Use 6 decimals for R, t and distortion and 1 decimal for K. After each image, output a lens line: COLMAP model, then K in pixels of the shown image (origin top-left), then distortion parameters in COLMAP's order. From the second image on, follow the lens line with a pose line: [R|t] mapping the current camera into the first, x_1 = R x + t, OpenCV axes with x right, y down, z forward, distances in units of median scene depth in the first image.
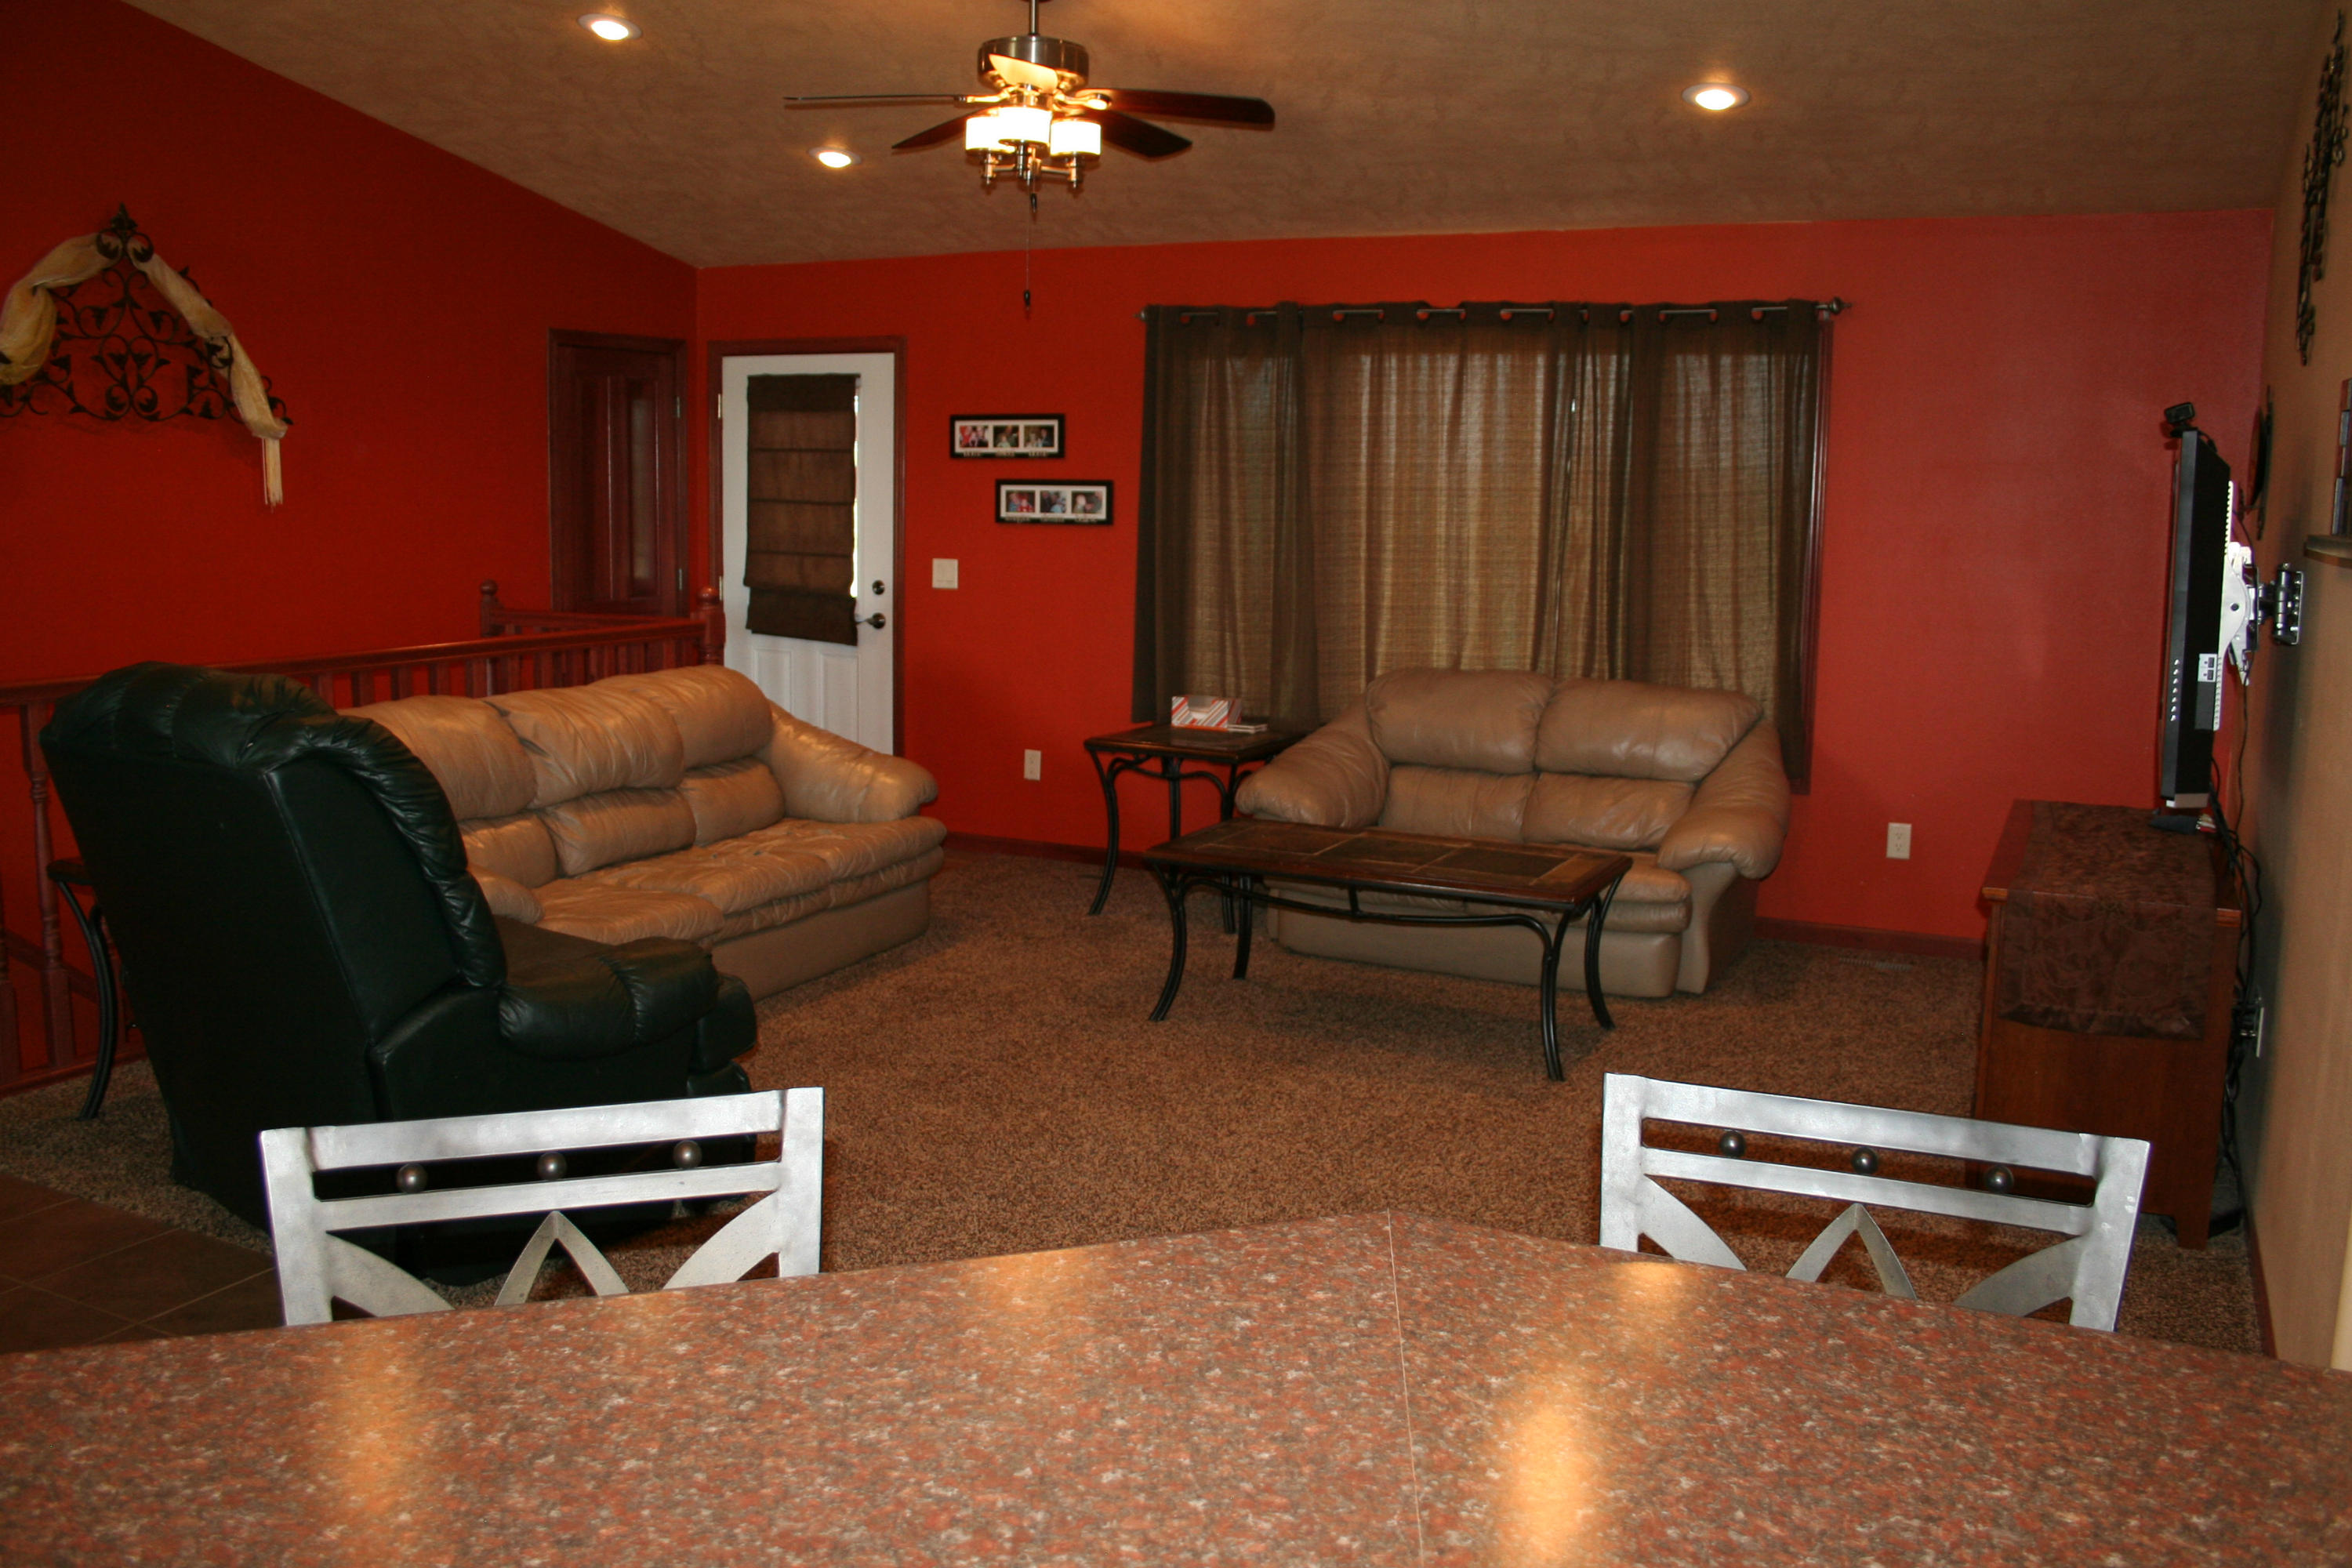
lens RADIAL K [[2012.4, 0, 1214.4], [0, 2012.4, 769.8], [0, 0, 1]] dist [-0.127820, 0.115399]
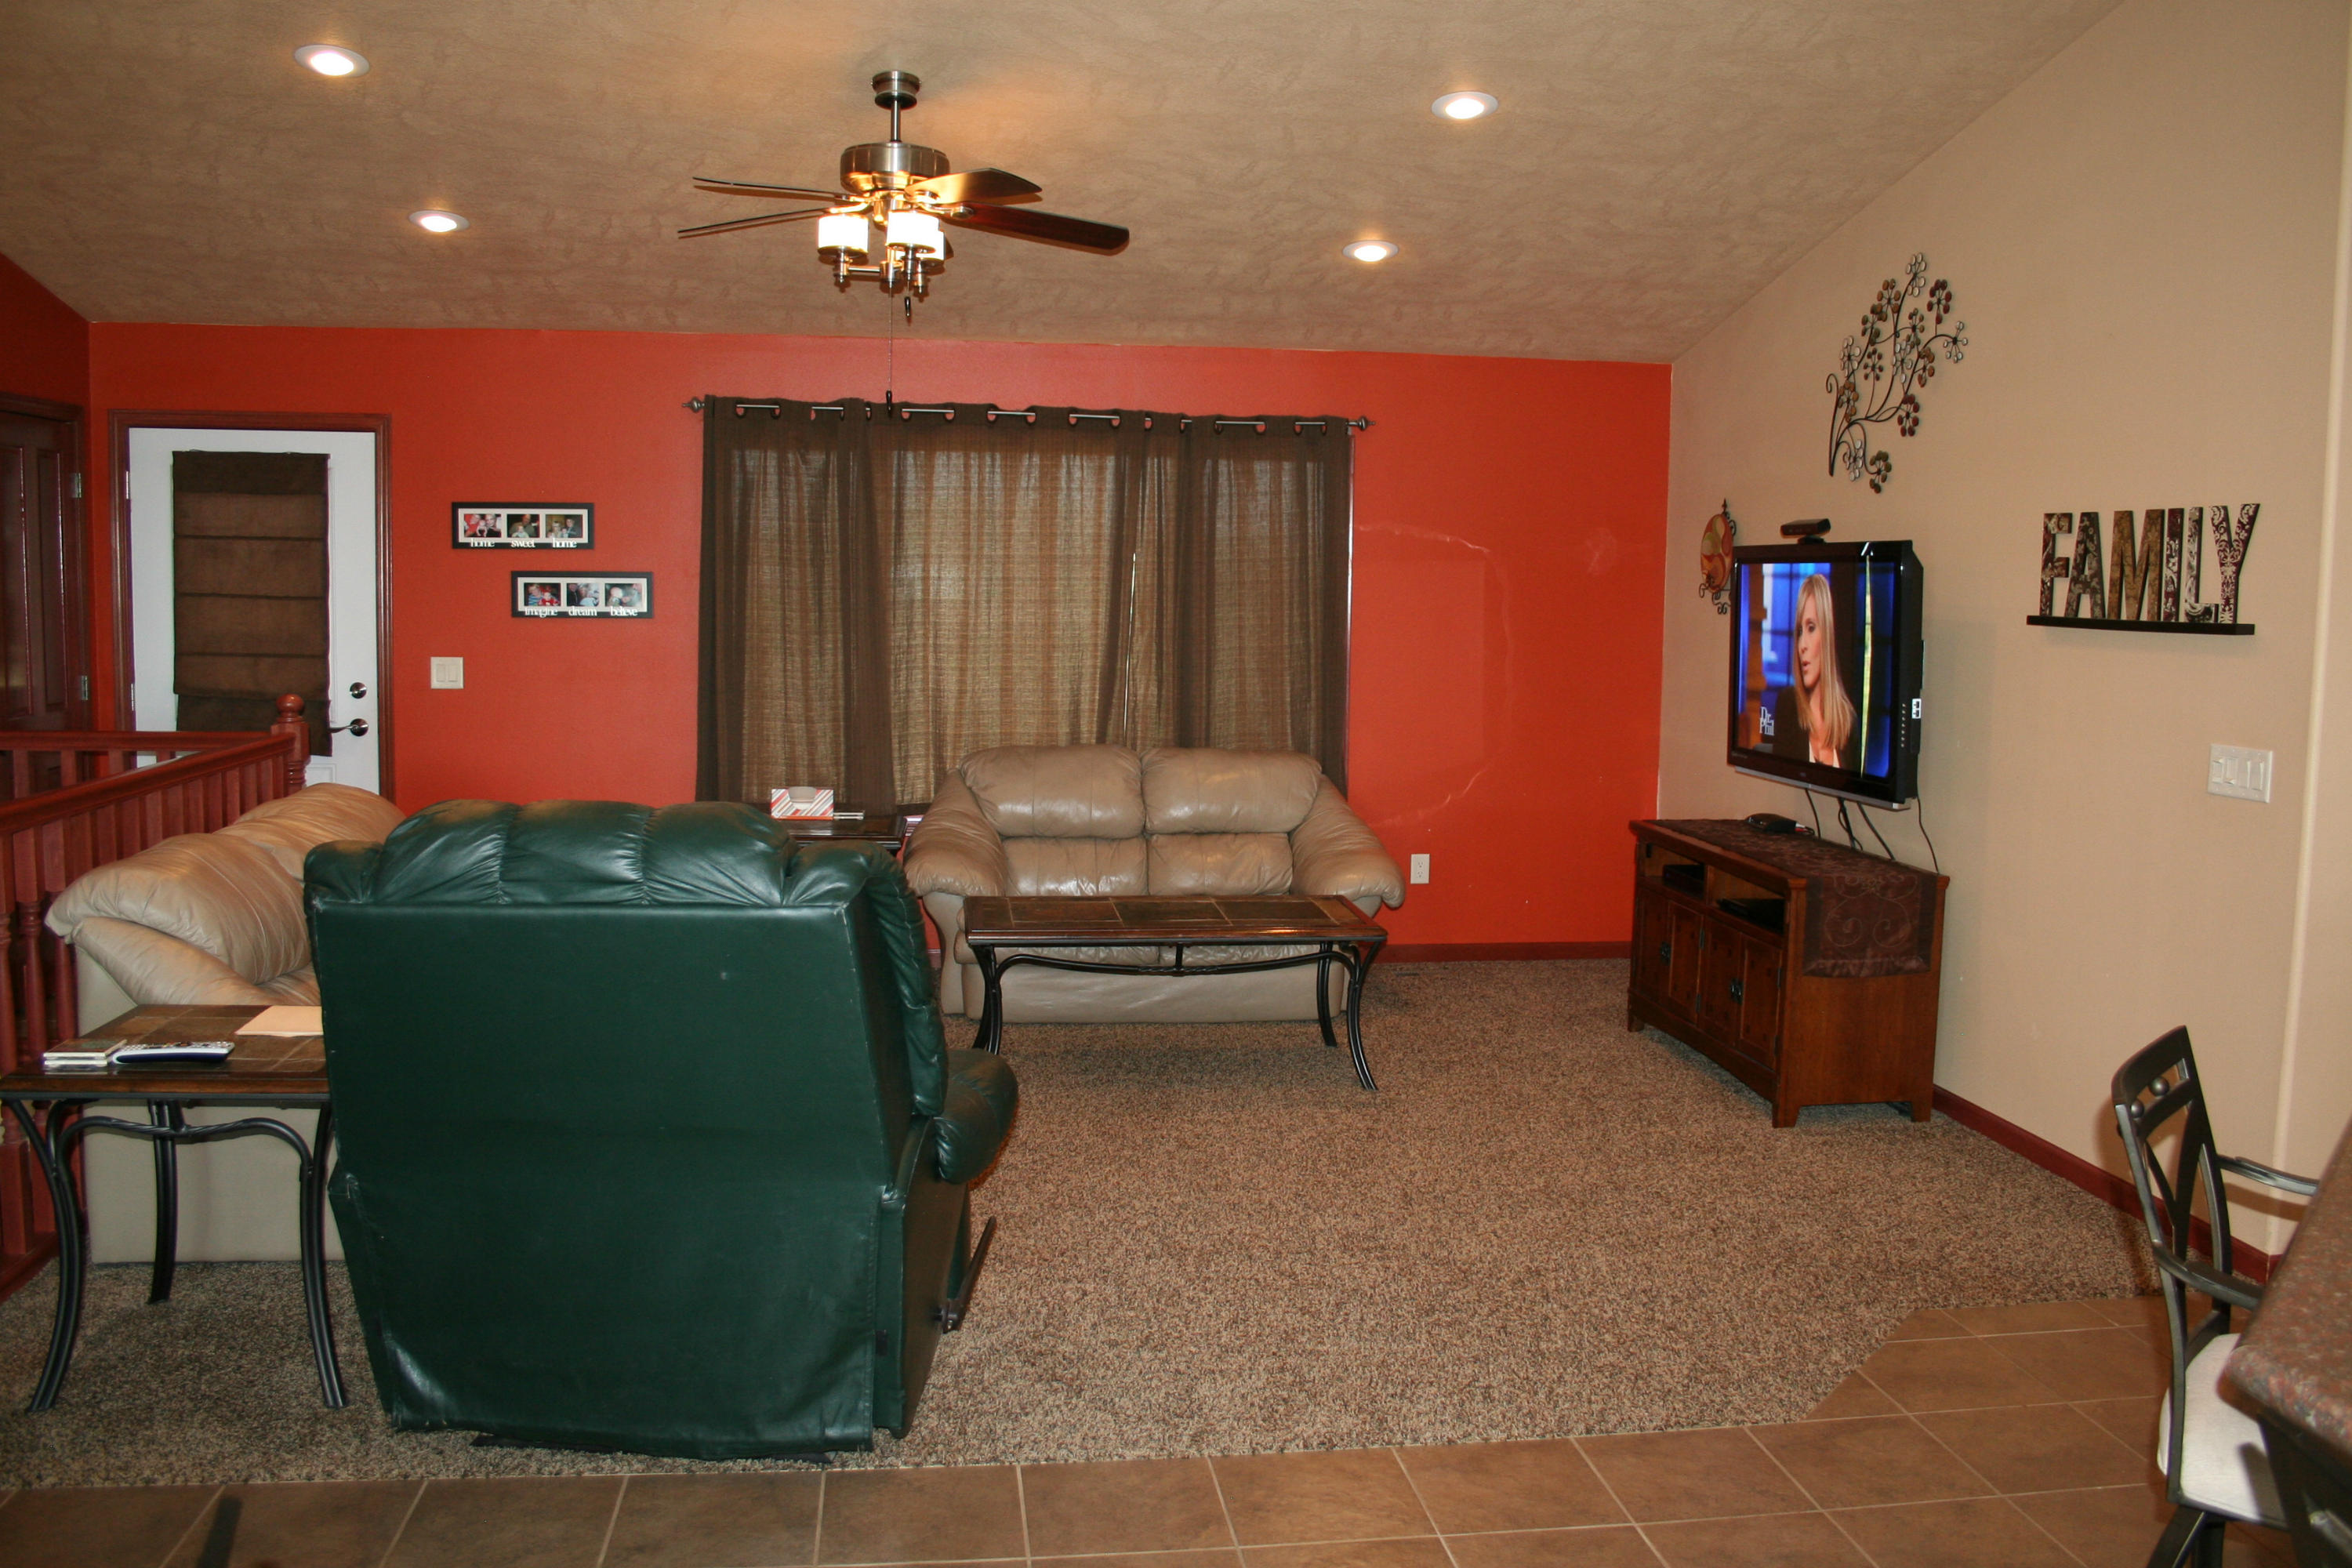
lens RADIAL K [[2012.4, 0, 1214.4], [0, 2012.4, 769.8], [0, 0, 1]] dist [-0.127820, 0.115399]
pose [[0.824630, -0.056082, 0.562886, -0.370160], [0.077054, 0.996935, -0.013558, -0.014217], [-0.560400, 0.054553, 0.826423, 0.053551]]
